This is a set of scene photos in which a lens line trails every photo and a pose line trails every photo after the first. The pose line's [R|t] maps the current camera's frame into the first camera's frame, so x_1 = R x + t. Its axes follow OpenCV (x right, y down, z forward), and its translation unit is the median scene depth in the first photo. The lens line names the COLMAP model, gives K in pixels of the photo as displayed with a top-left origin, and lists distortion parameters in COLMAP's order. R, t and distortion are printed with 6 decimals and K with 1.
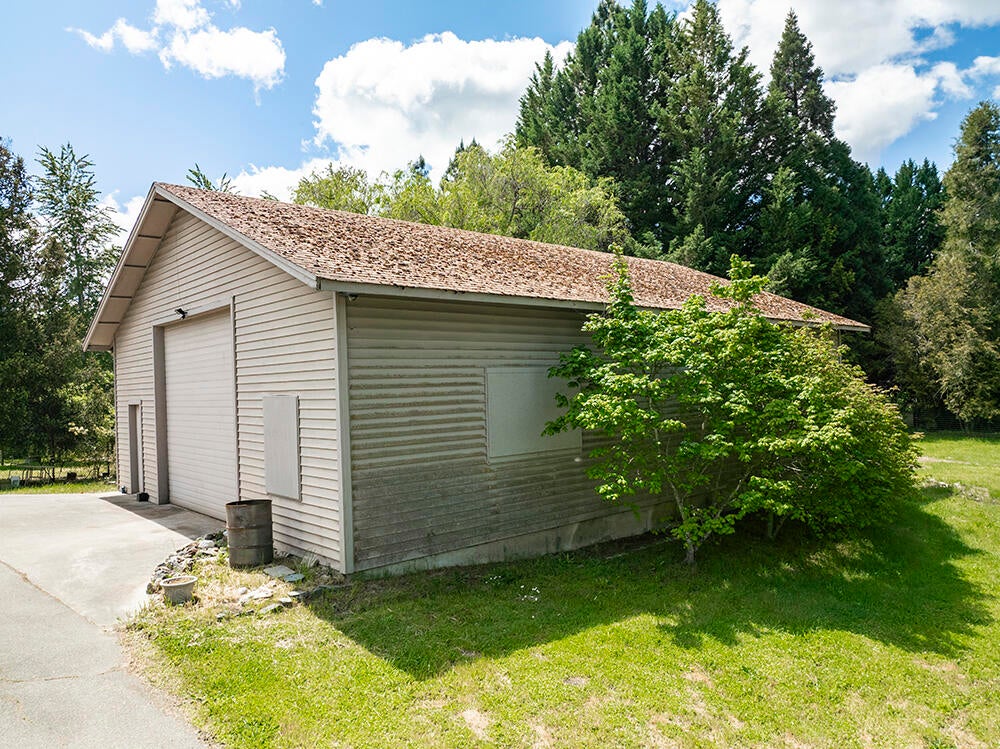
lens RADIAL K [[705.4, 0, 498.5], [0, 705.4, 368.7], [0, 0, 1]] dist [-0.043784, 0.019649]
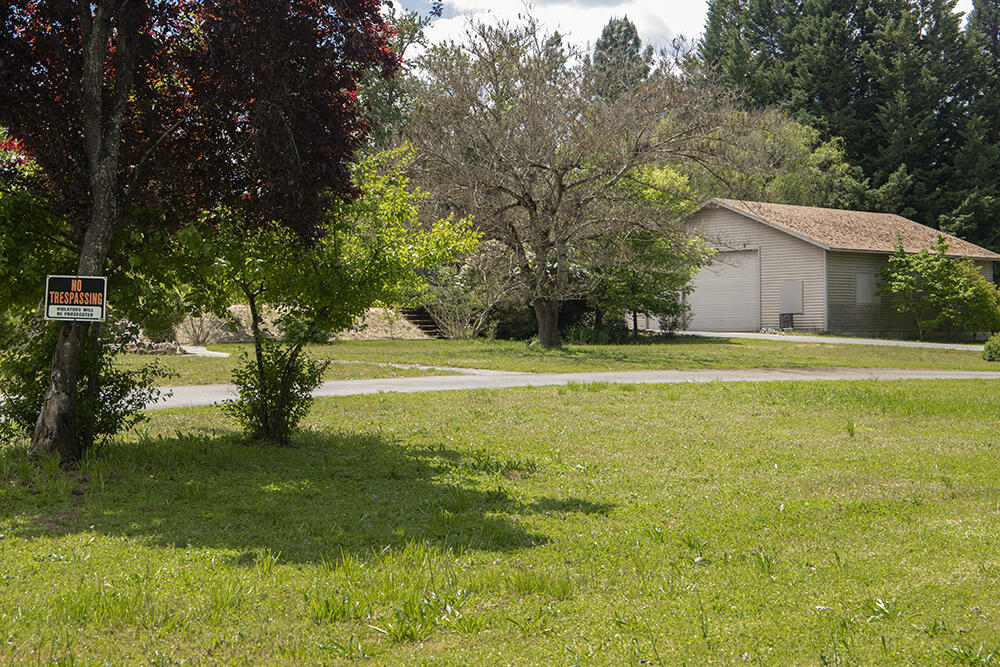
lens RADIAL K [[1724.8, 0, 498.0], [0, 1724.8, 336.6], [0, 0, 1]] dist [0.208125, 0.191794]
pose [[0.994810, 0.018658, 0.100022, -1.972593], [-0.019940, 0.999731, 0.011839, 0.183538], [-0.099774, -0.013772, 0.994915, -5.413995]]
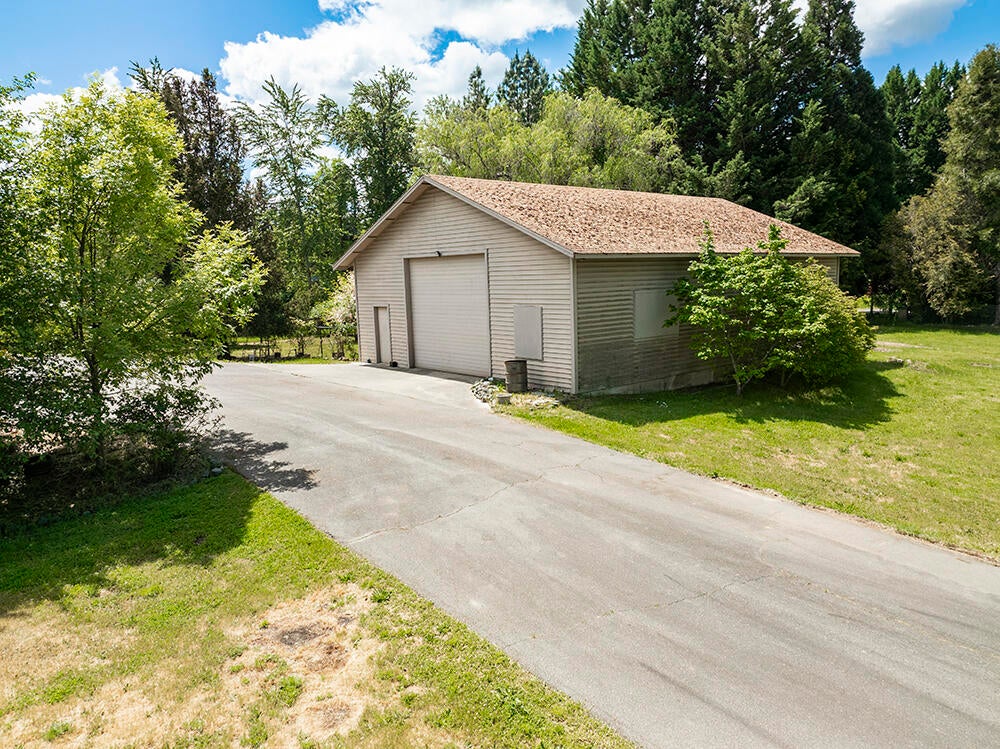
lens RADIAL K [[714.8, 0, 500.0], [0, 714.8, 374.5], [0, 0, 1]] dist [-0.037190, 0.007022]
pose [[0.999851, 0.003341, -0.016923, -0.294802], [-0.000520, 0.986456, 0.164024, -0.079416], [0.017242, -0.163991, 0.986311, -0.779129]]
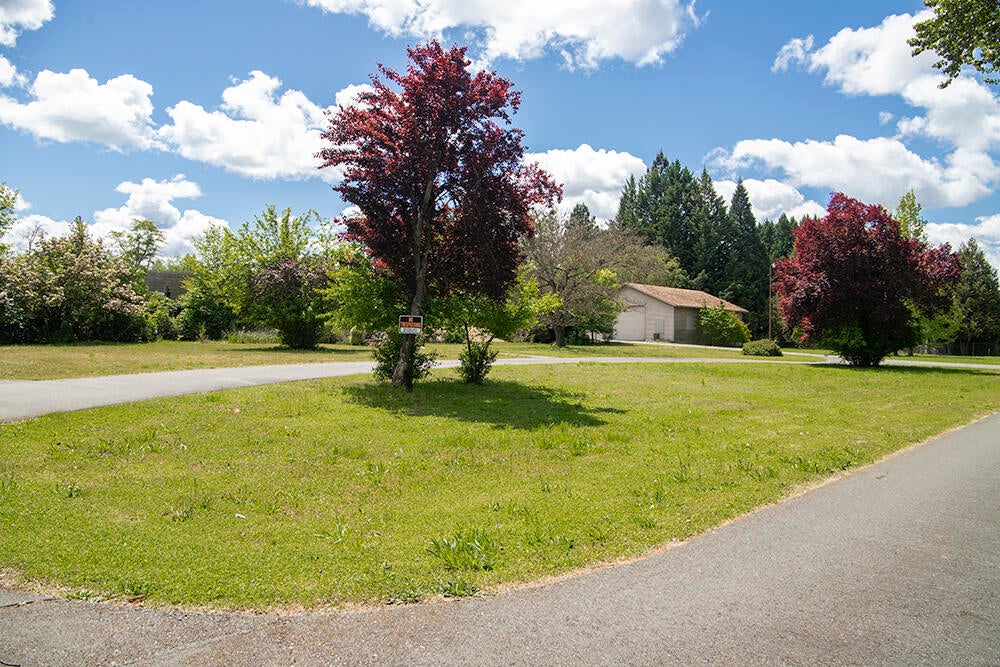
lens RADIAL K [[771.2, 0, 500.0], [0, 771.2, 333.5], [0, 0, 1]] dist [-0.113581, 0.145750]
pose [[0.996431, 0.034086, 0.077225, -2.103991], [-0.034387, 0.999405, 0.002574, 0.183731], [-0.077091, -0.005220, 0.997010, -5.551811]]
